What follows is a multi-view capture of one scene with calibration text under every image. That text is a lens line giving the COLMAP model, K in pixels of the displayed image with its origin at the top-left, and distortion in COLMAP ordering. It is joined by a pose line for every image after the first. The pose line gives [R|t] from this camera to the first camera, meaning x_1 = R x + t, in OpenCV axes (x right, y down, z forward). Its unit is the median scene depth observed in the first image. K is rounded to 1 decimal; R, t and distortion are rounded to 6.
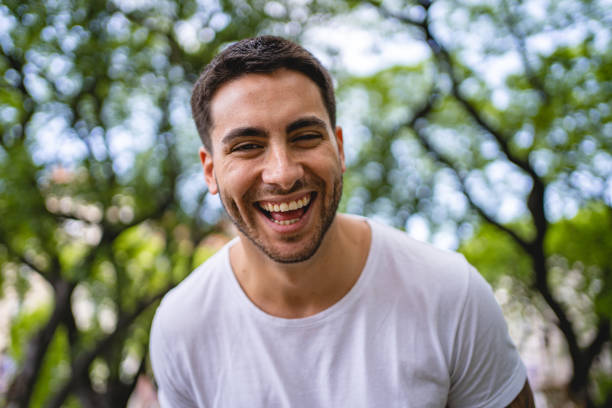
lens RADIAL K [[599.3, 0, 306.9], [0, 599.3, 189.1], [0, 0, 1]] dist [0.000656, 0.004863]
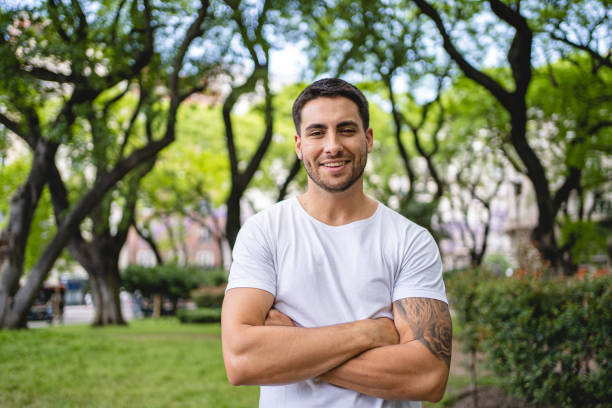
lens RADIAL K [[656.9, 0, 306.0], [0, 656.9, 204.0], [0, 0, 1]] dist [0.096391, 0.003896]
pose [[0.998840, -0.018758, 0.044354, -0.022357], [0.005954, 0.962057, 0.272782, -0.040999], [-0.047788, -0.272202, 0.961053, -0.107060]]
